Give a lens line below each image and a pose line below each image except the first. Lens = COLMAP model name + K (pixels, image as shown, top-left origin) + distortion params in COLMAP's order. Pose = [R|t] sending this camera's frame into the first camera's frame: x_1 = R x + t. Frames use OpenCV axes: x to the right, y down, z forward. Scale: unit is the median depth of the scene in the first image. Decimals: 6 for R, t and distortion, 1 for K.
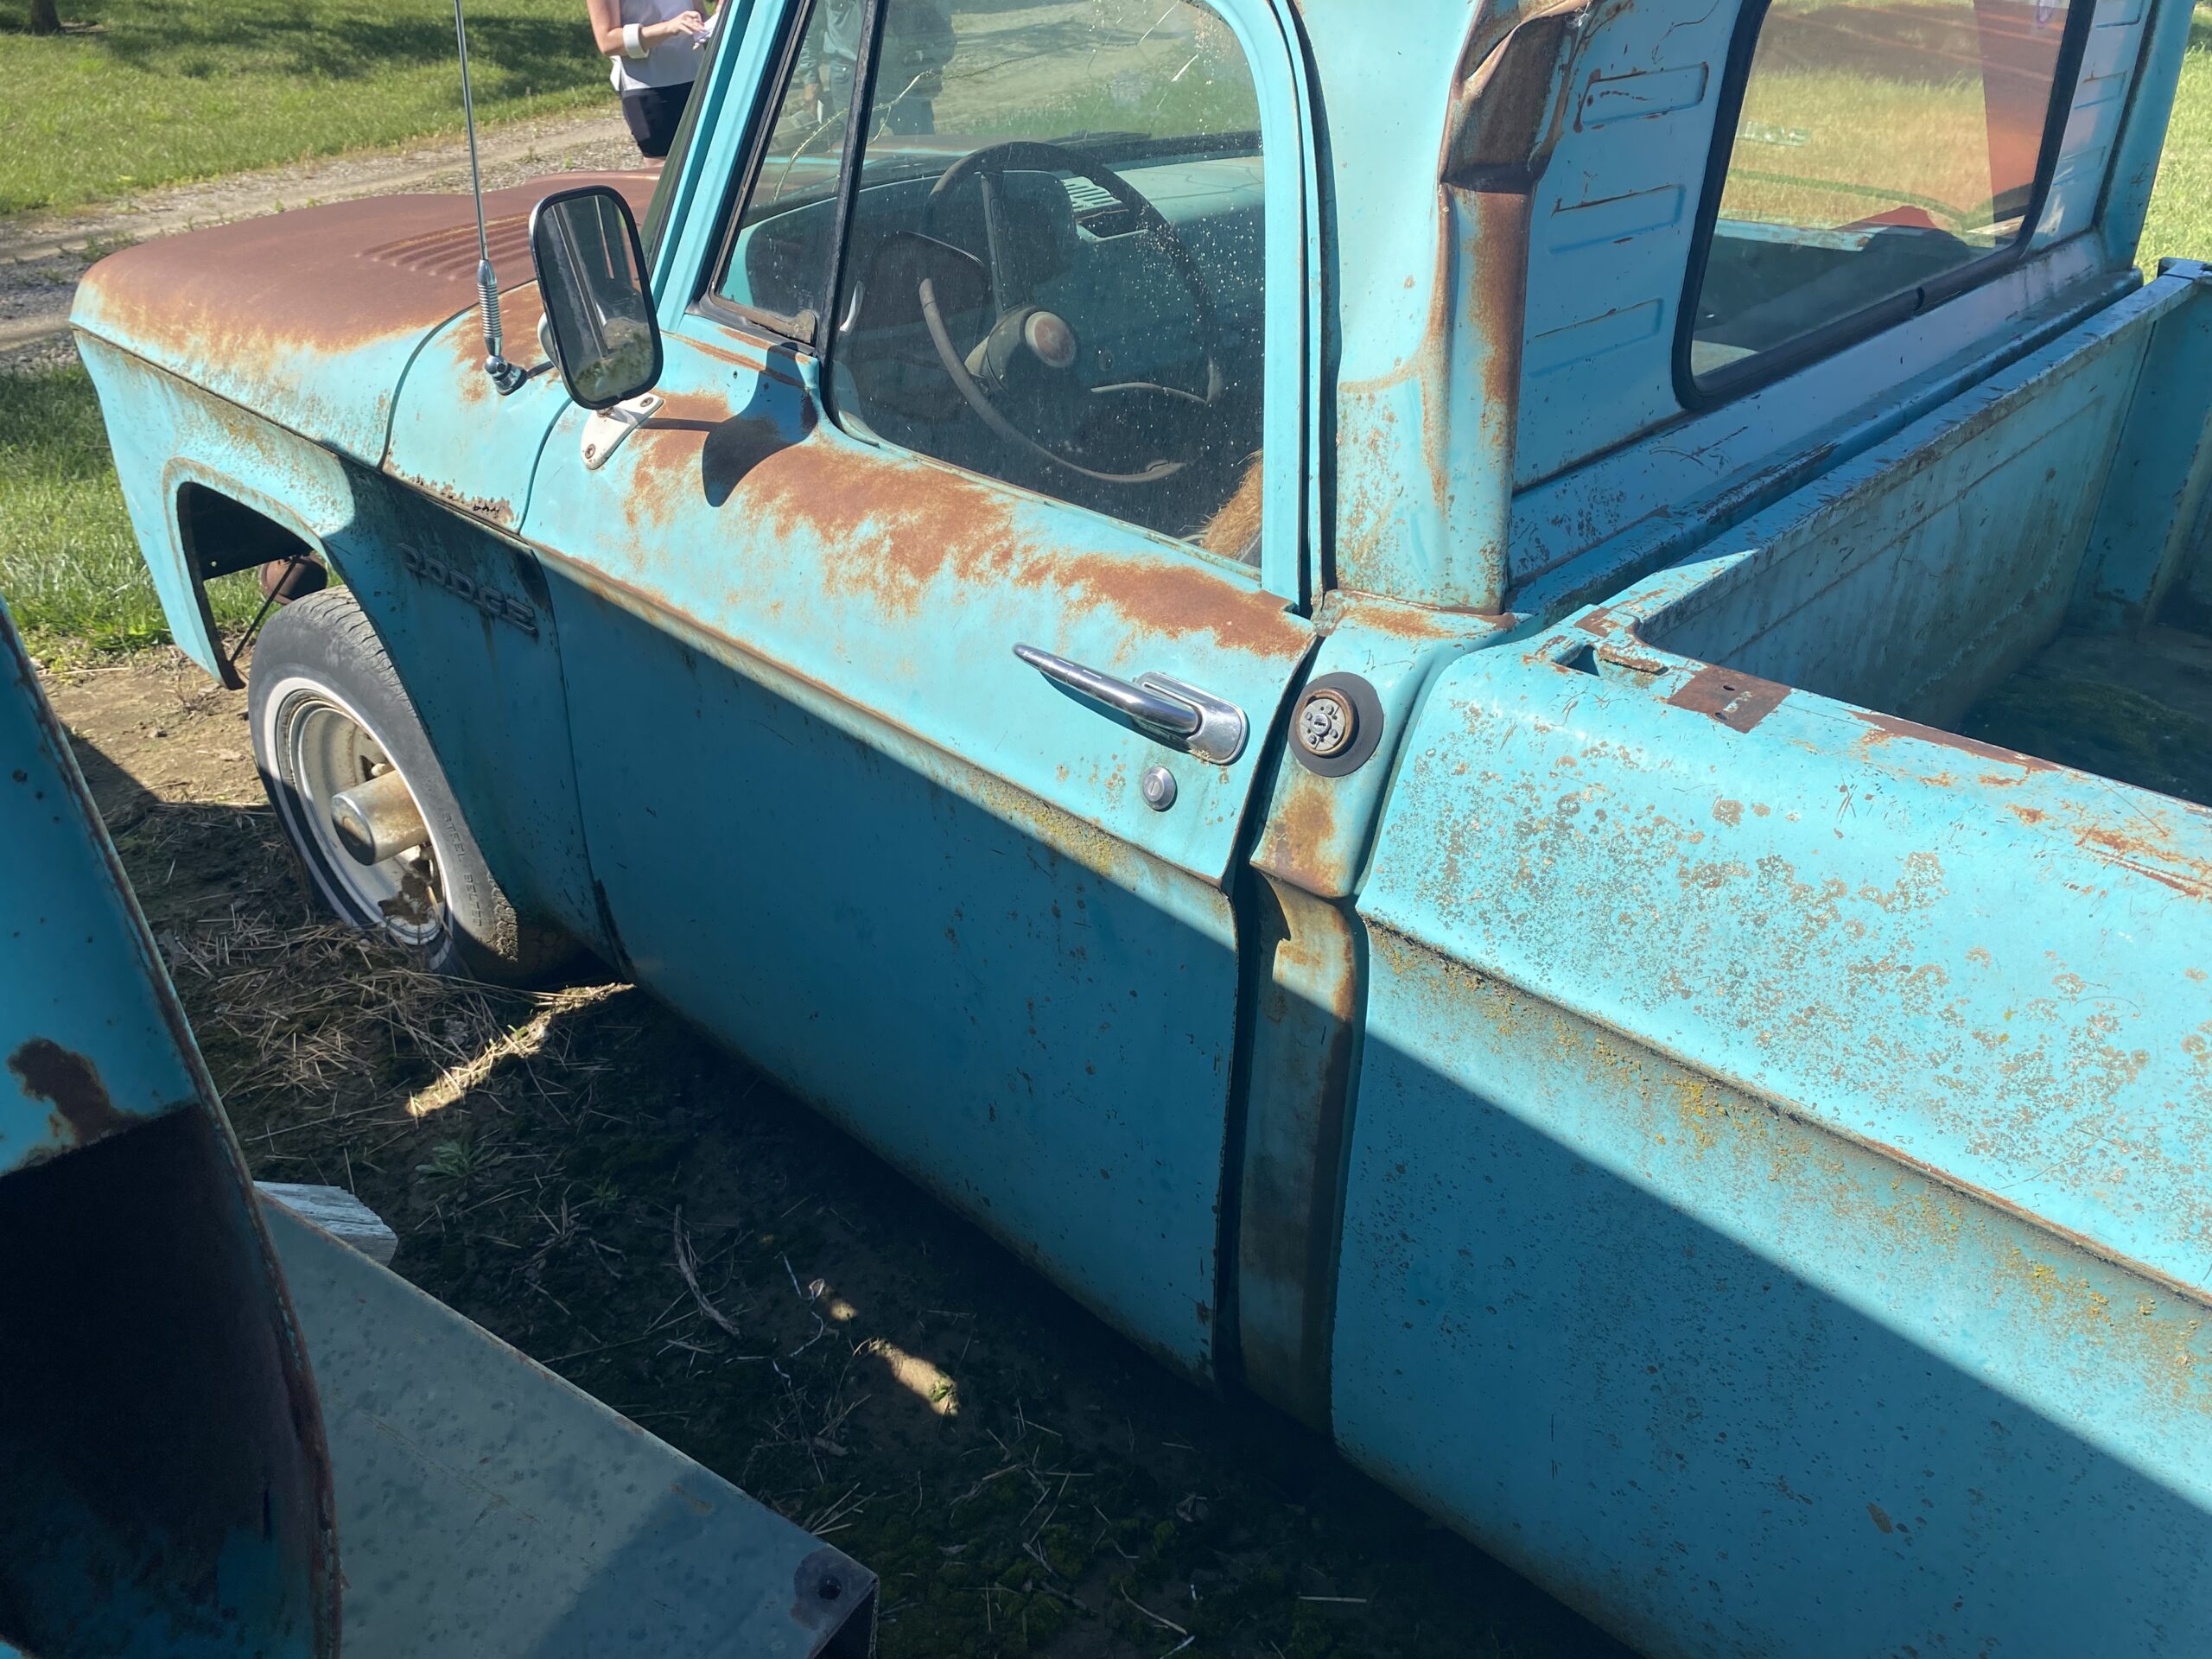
lens RADIAL K [[1666.8, 0, 1108.3], [0, 1666.8, 790.0], [0, 0, 1]] dist [0.136961, -0.248186]
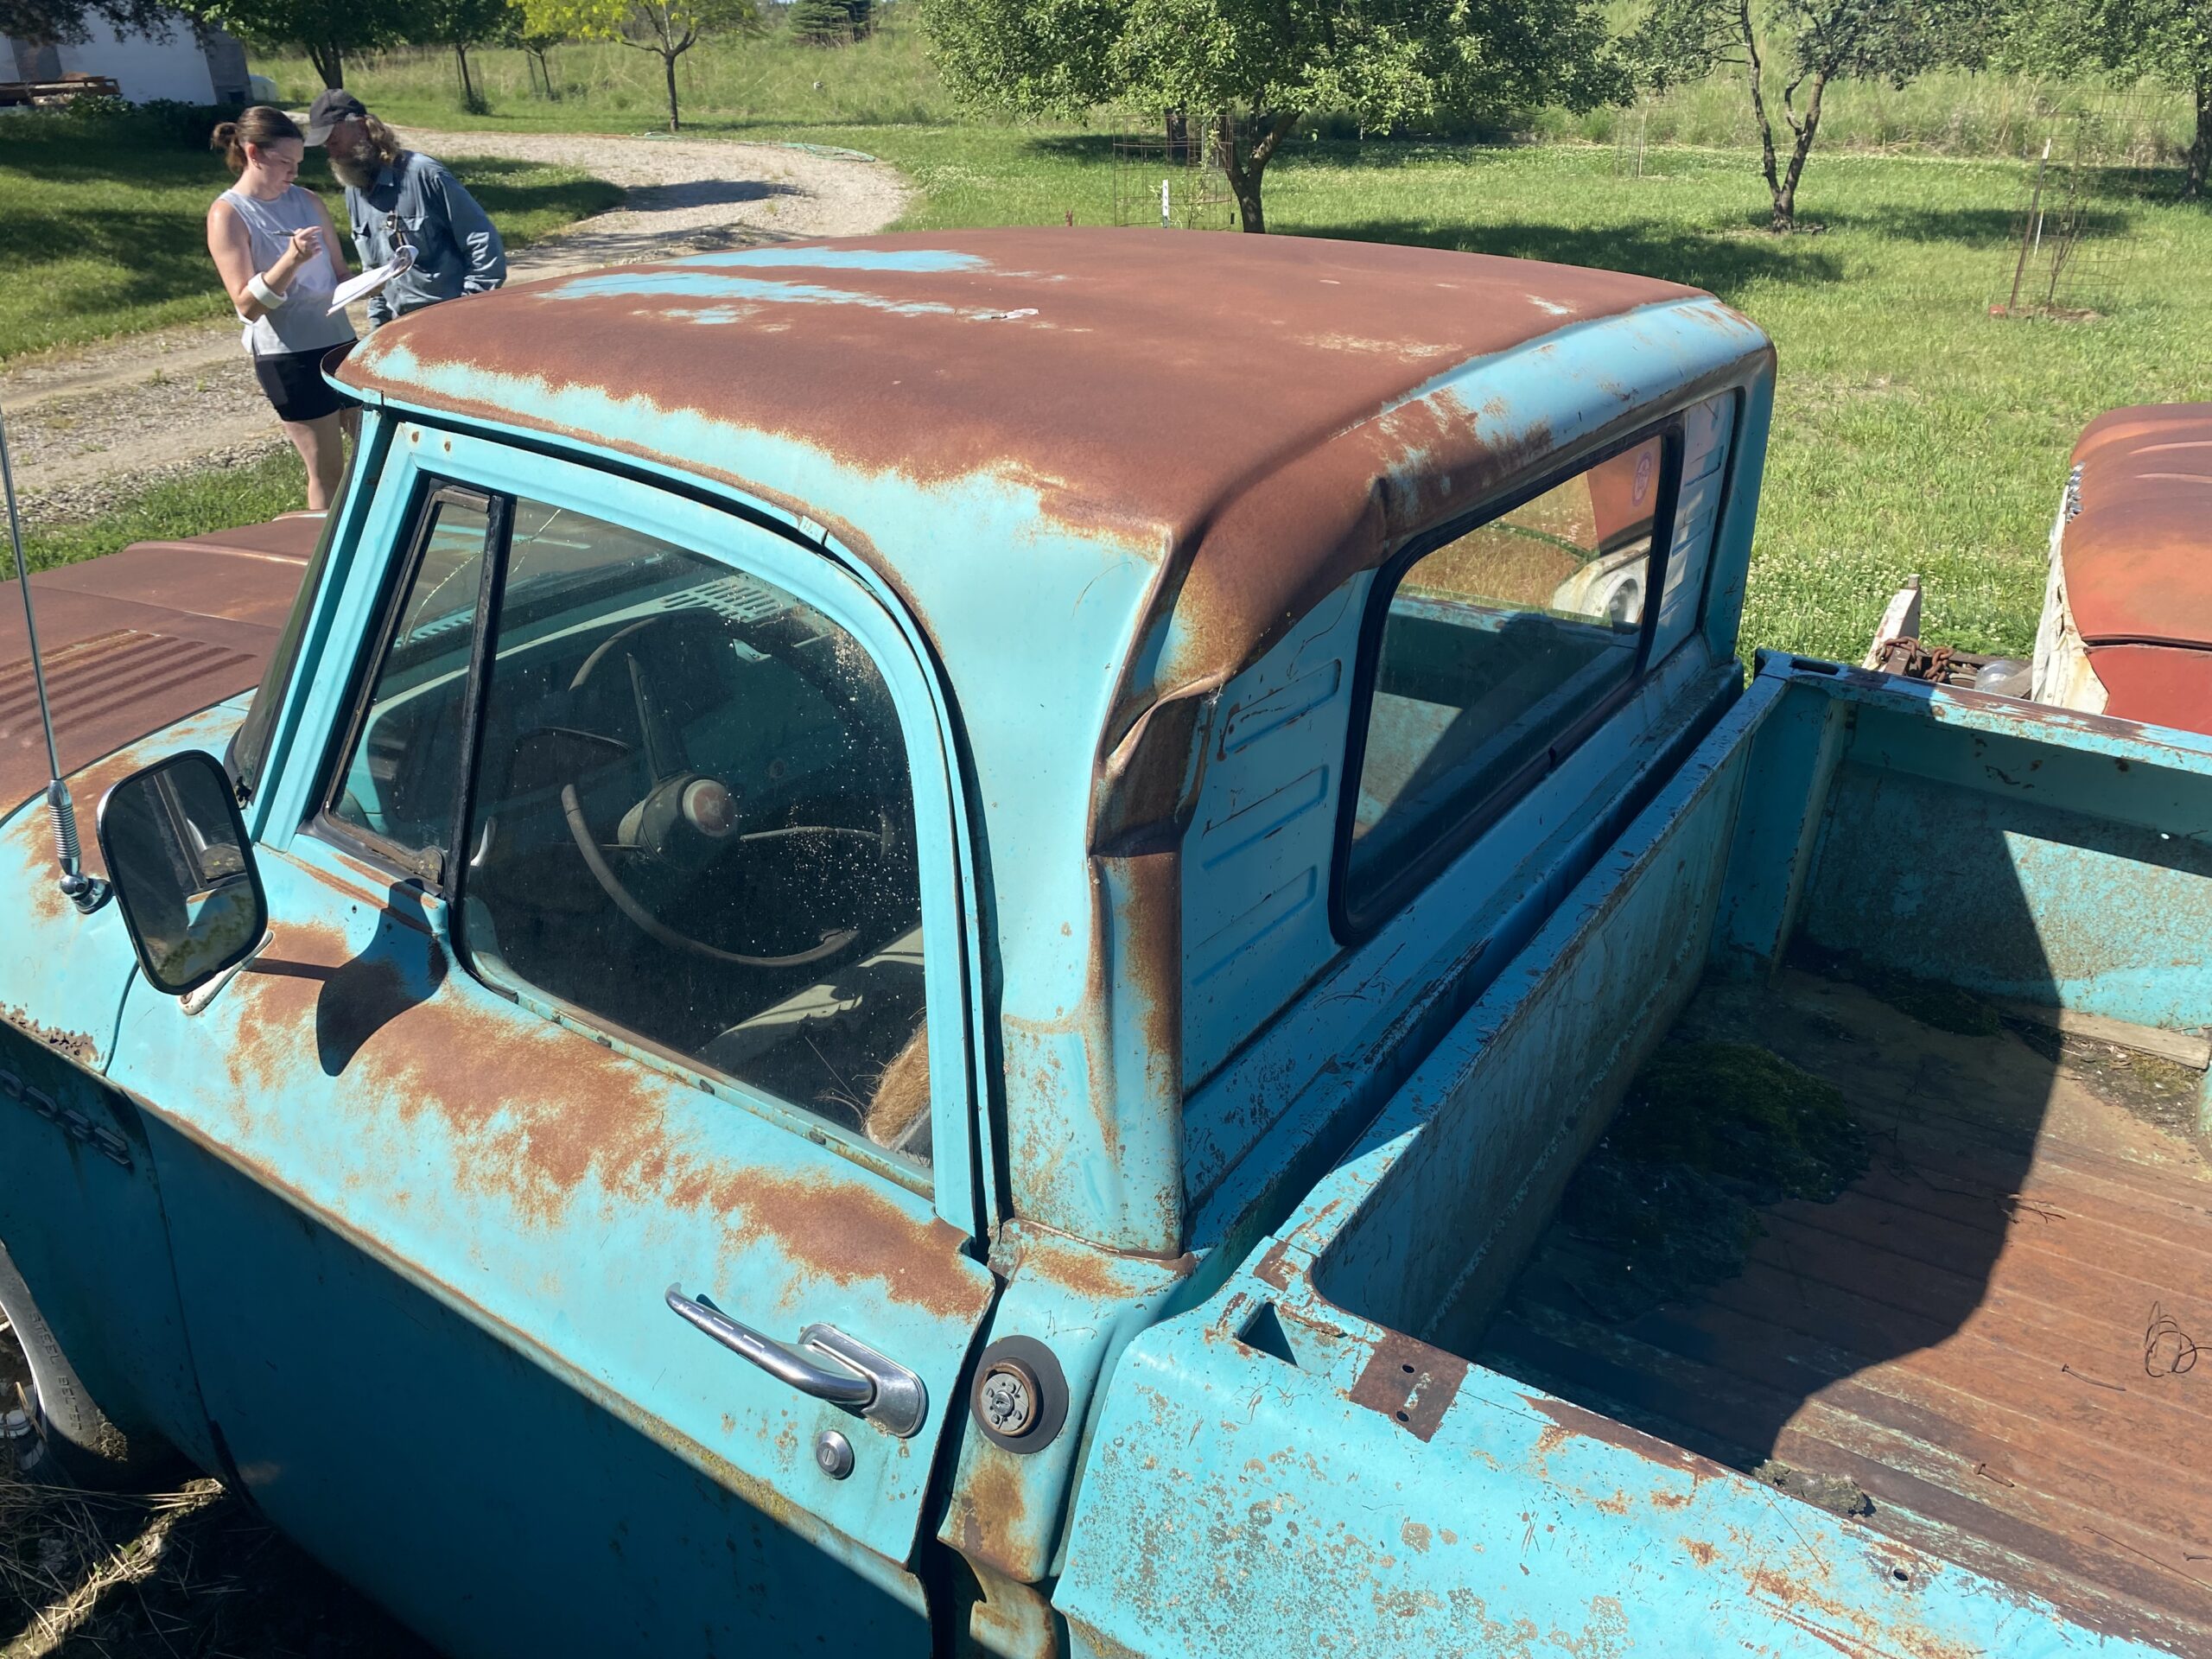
lens RADIAL K [[1682.8, 0, 1106.0], [0, 1682.8, 829.5], [0, 0, 1]] dist [0.015466, 0.003797]
pose [[0.983858, -0.048607, 0.172224, 0.034199], [0.060667, 0.996009, -0.065465, -0.275128], [-0.168354, 0.074856, 0.982880, 0.033294]]
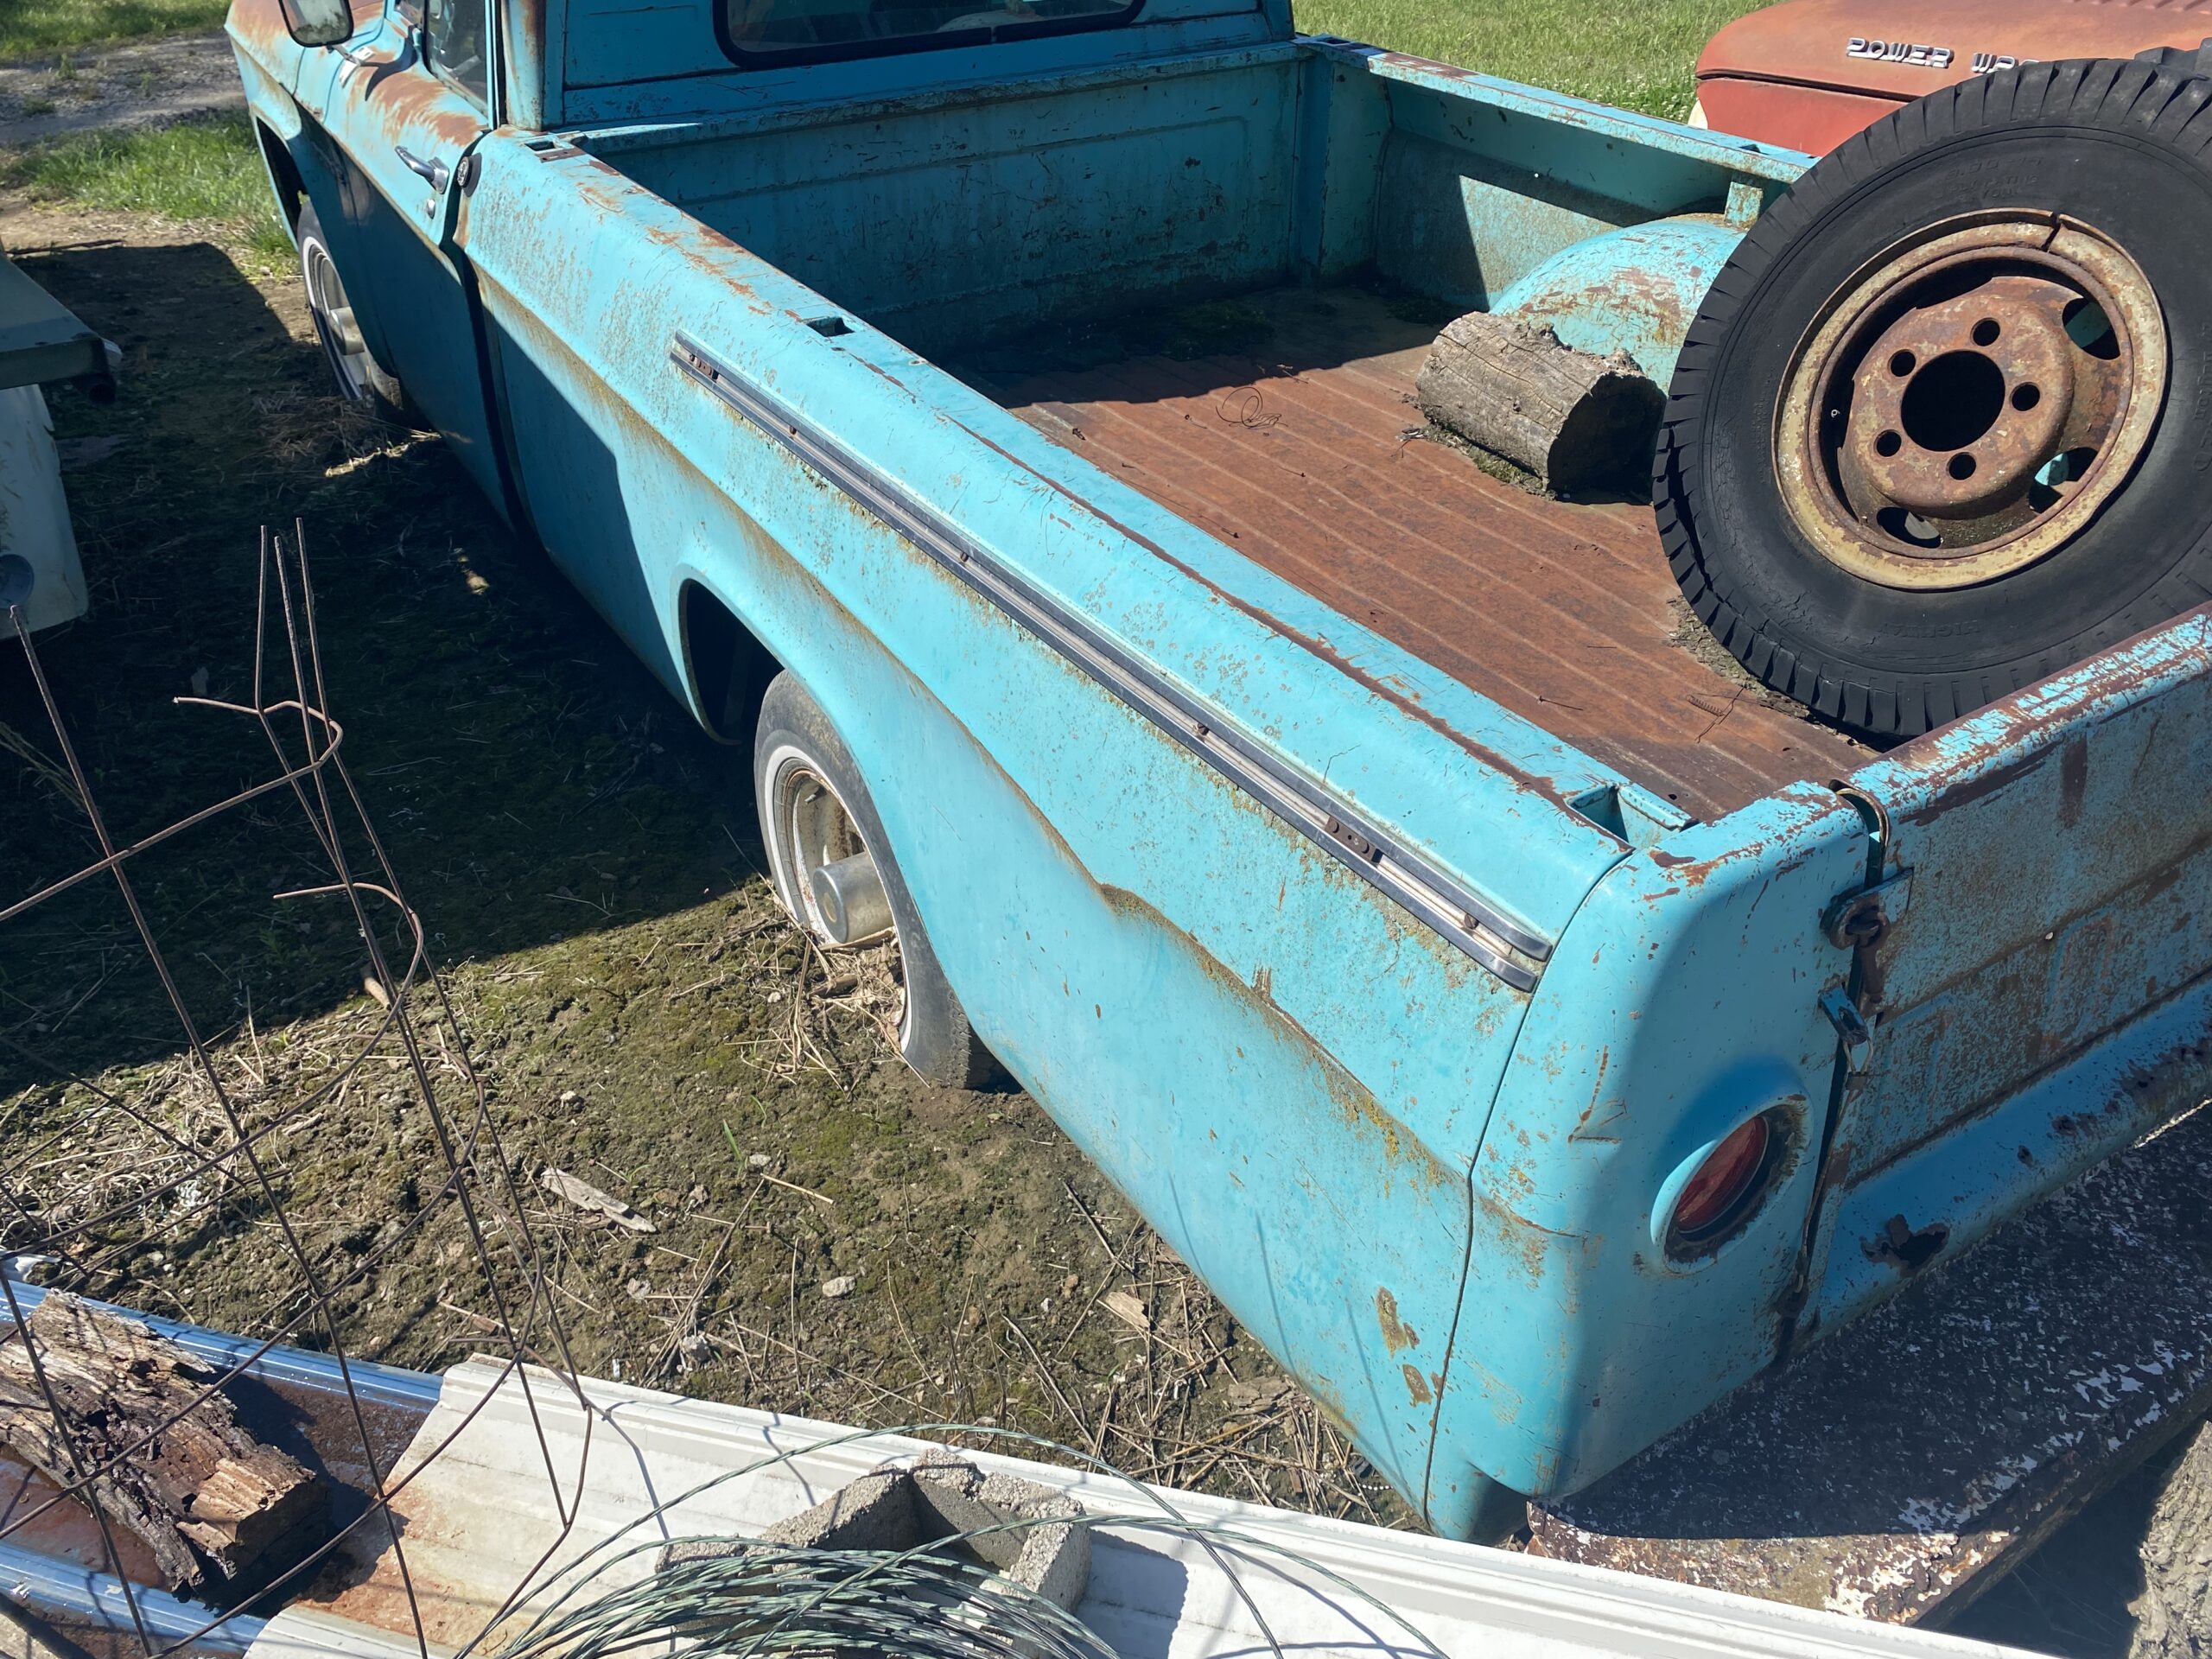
lens RADIAL K [[1666.8, 0, 1108.3], [0, 1666.8, 790.0], [0, 0, 1]] dist [0.136961, -0.248186]
pose [[0.966498, 0.141069, -0.214432, 1.549997], [-0.122326, 0.987604, 0.098365, 0.446931], [0.225650, -0.068839, 0.971773, -1.115828]]
